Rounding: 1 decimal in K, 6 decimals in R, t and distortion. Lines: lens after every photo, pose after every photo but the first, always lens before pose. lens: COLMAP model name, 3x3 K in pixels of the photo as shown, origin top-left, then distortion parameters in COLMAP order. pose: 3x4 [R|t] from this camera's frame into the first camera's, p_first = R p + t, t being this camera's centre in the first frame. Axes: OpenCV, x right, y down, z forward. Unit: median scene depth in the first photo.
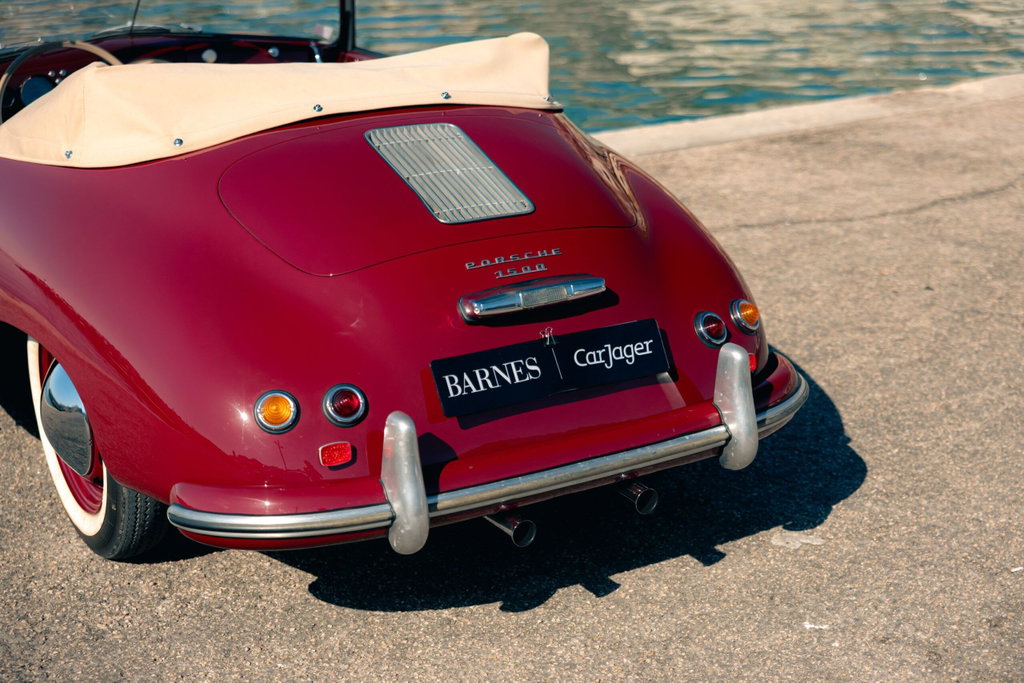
lens RADIAL K [[1714.1, 0, 512.0], [0, 1714.1, 341.5], [0, 0, 1]] dist [0.013232, 0.114978]
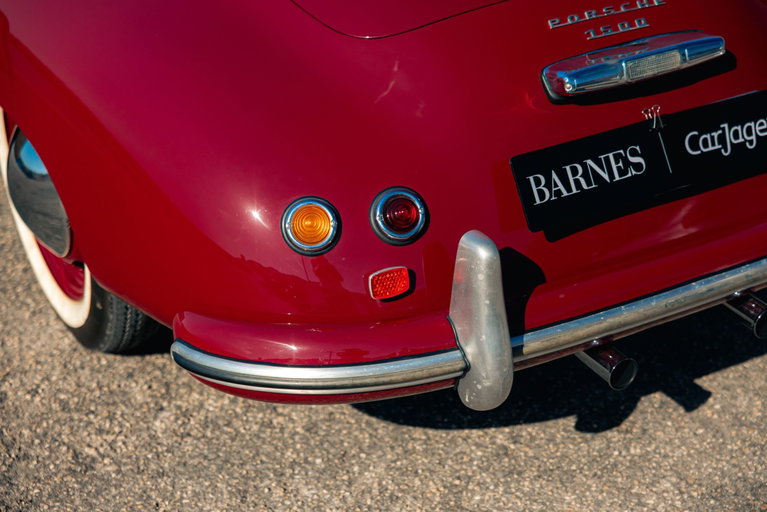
lens RADIAL K [[1379.7, 0, 383.5], [0, 1379.7, 256.0], [0, 0, 1]] dist [0.022001, 0.103232]
pose [[0.999894, 0.004202, -0.013905, -0.089684], [-0.001504, 0.982059, 0.188570, -0.057319], [0.014448, -0.188529, 0.981961, 0.368927]]
